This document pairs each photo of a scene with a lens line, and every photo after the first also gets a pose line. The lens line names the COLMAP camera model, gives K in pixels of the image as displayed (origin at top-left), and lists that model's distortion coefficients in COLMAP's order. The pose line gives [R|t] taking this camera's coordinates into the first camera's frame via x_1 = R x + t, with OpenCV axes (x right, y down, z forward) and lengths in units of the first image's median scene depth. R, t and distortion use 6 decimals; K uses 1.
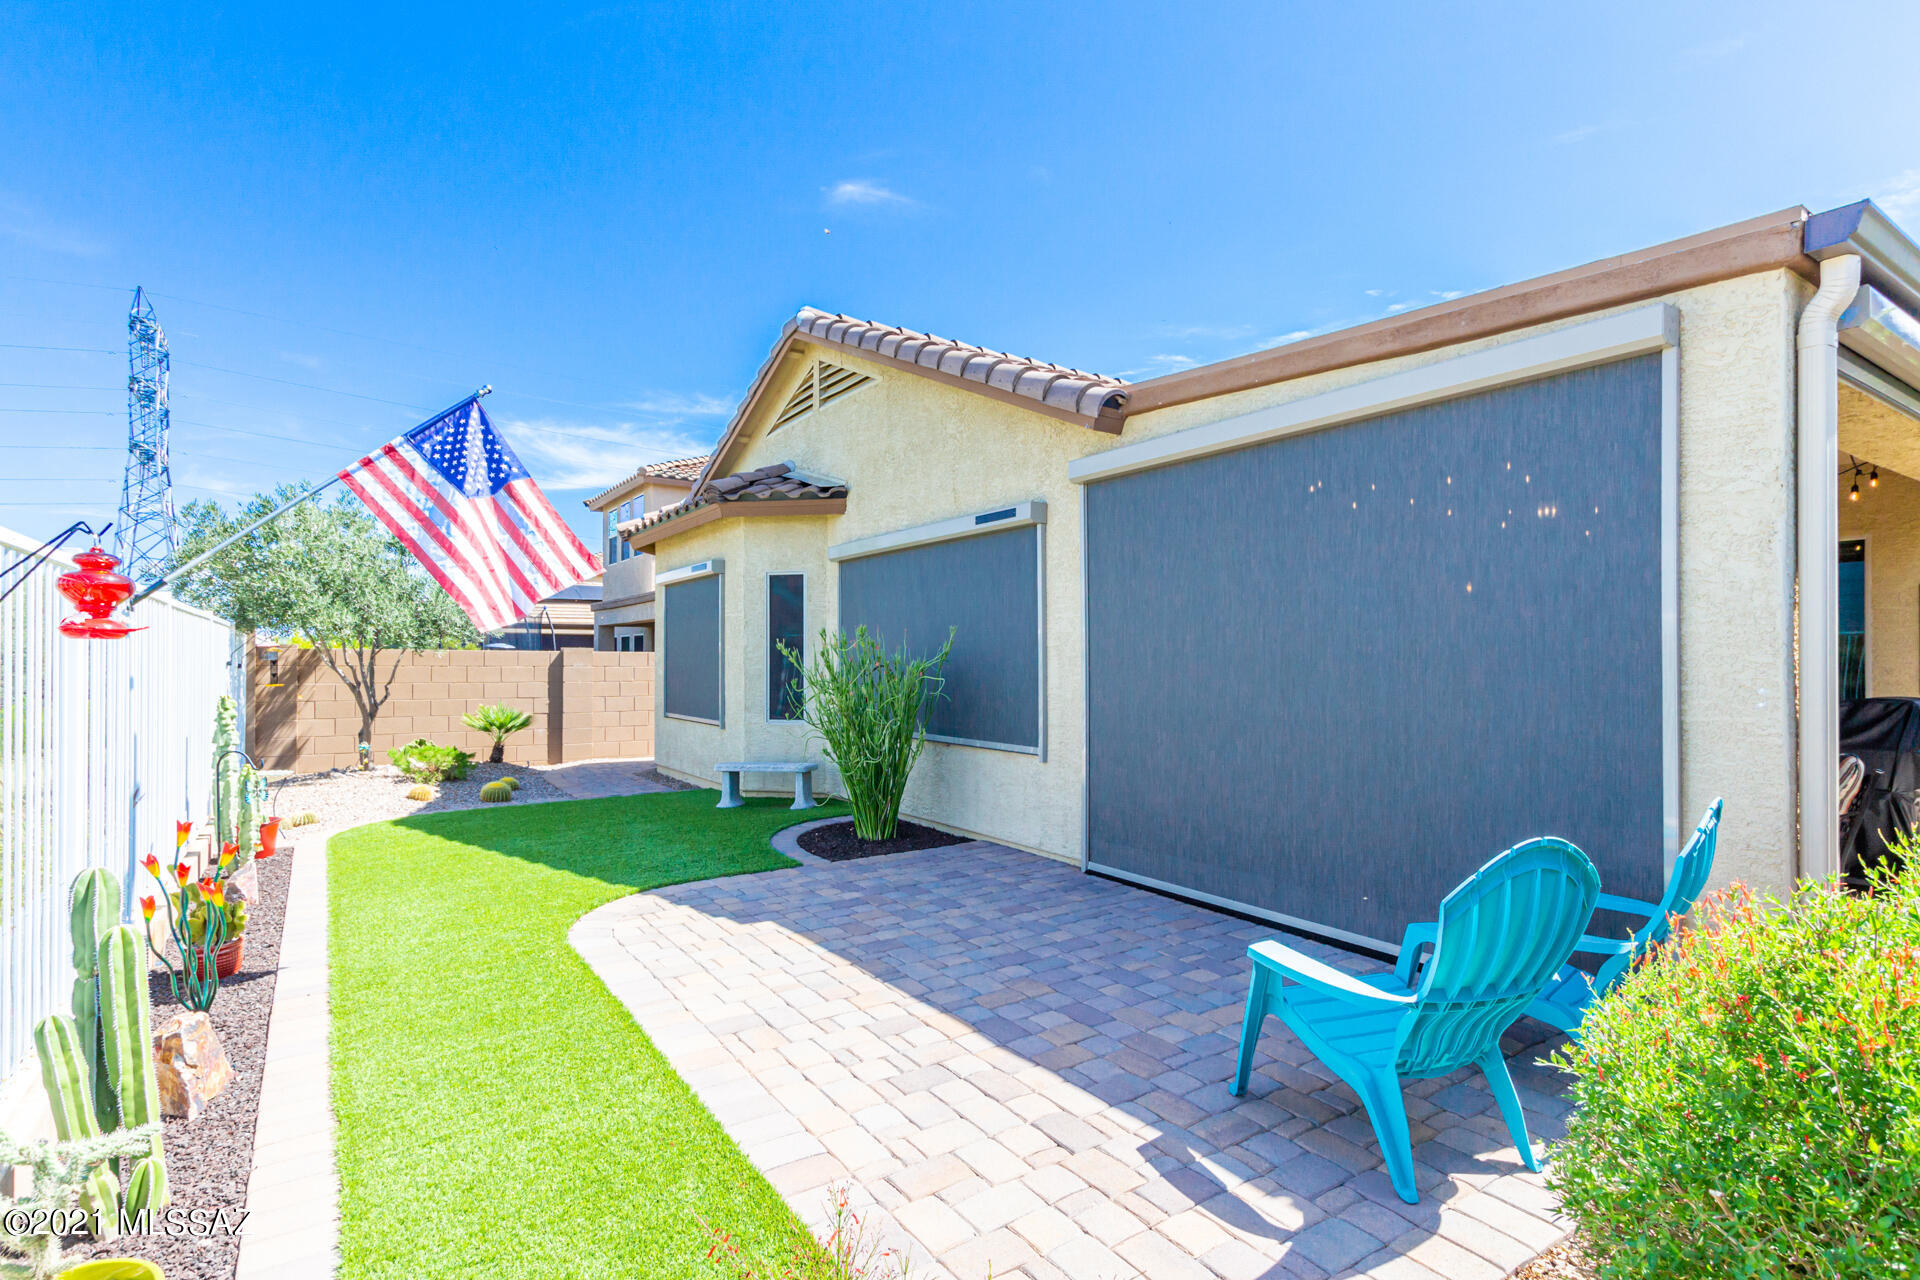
lens RADIAL K [[931.8, 0, 960.4], [0, 931.8, 657.0], [0, 0, 1]] dist [0.010801, -0.000987]
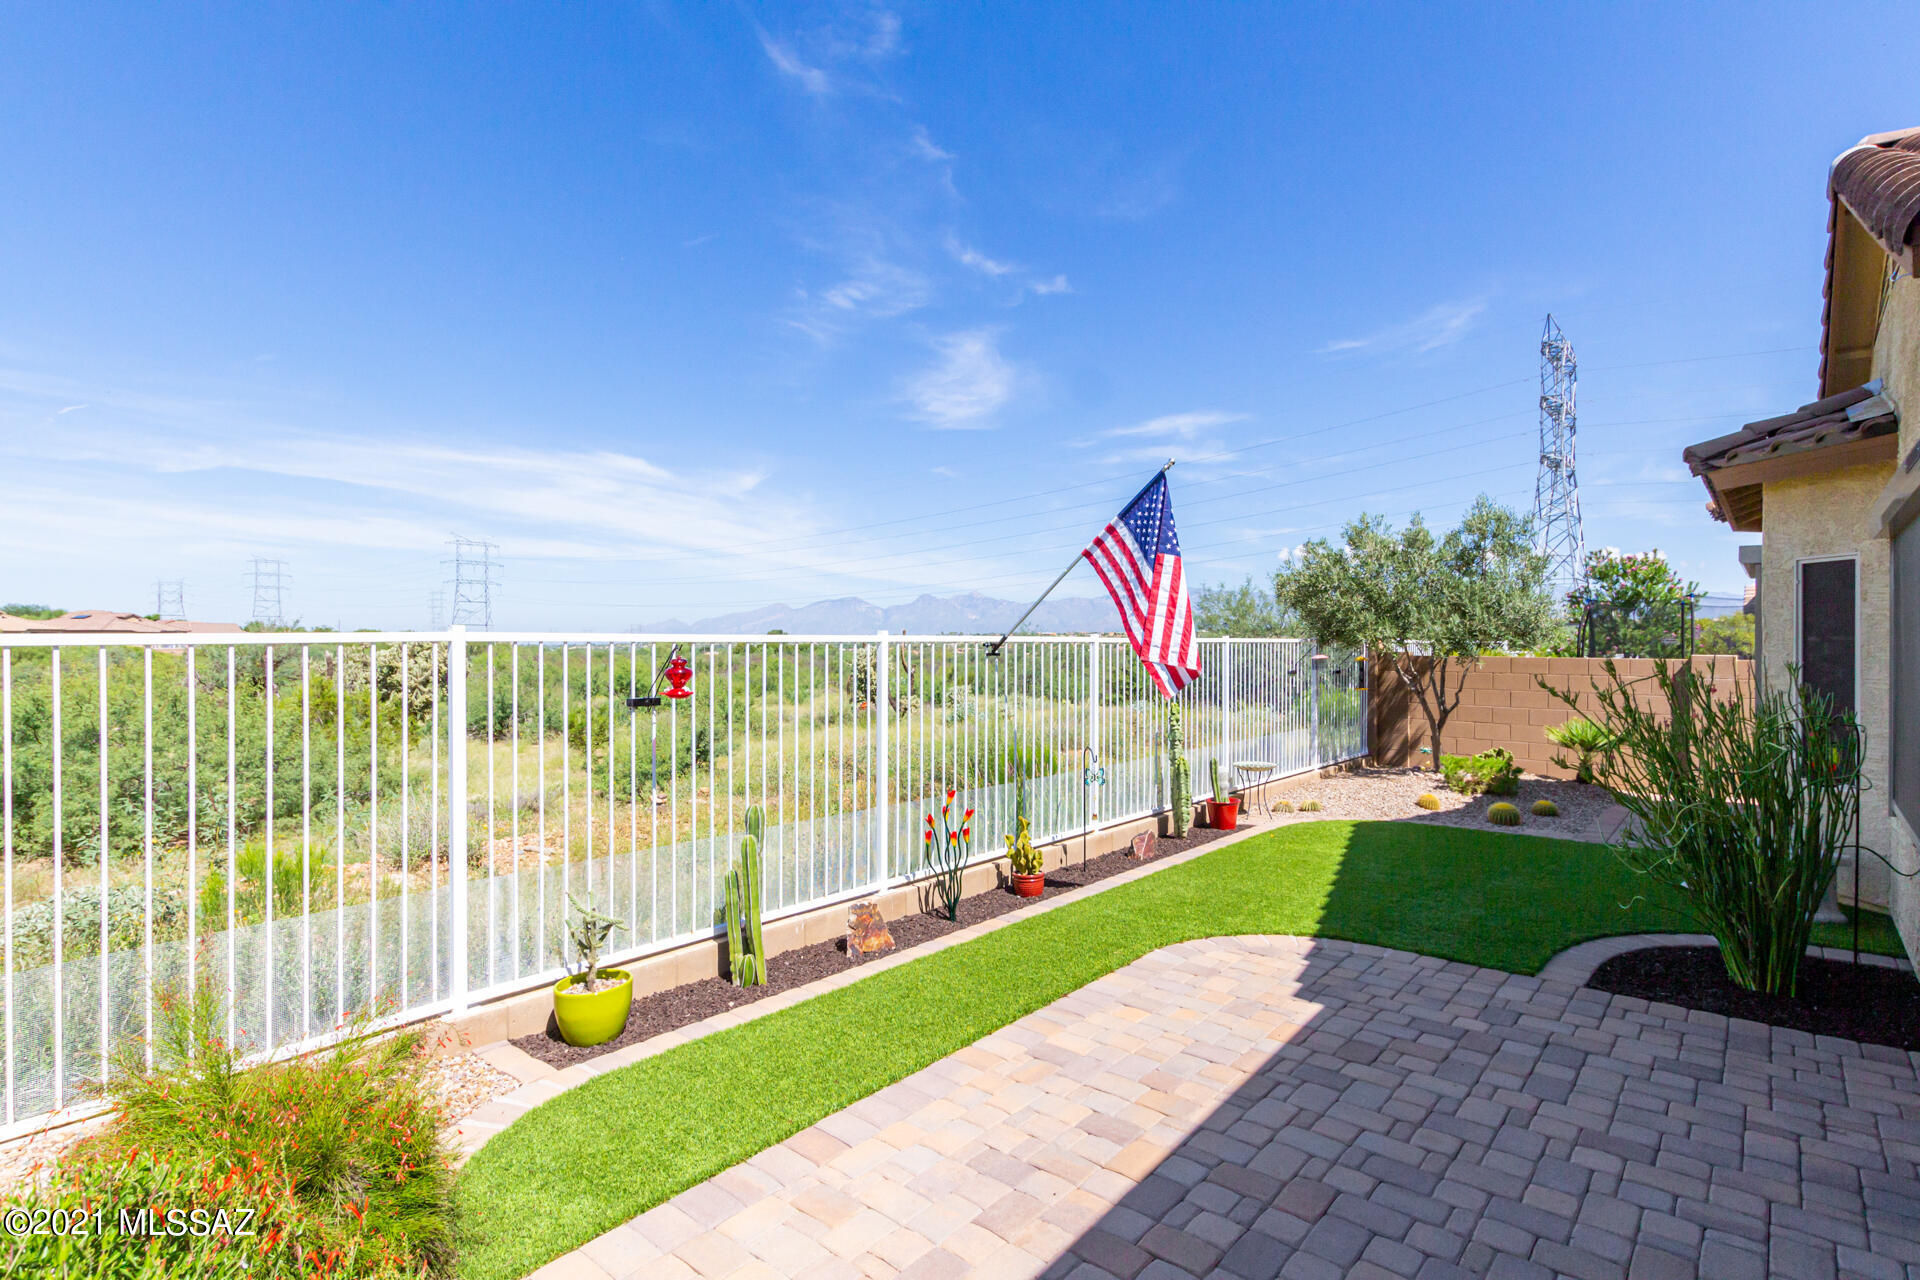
lens RADIAL K [[931.8, 0, 960.4], [0, 931.8, 657.0], [0, 0, 1]] dist [0.010801, -0.000987]
pose [[0.259517, 0.014184, -0.965634, 0.522598], [0.003281, 0.999873, 0.015569, -0.058832], [0.965733, -0.007209, 0.259438, 0.414124]]
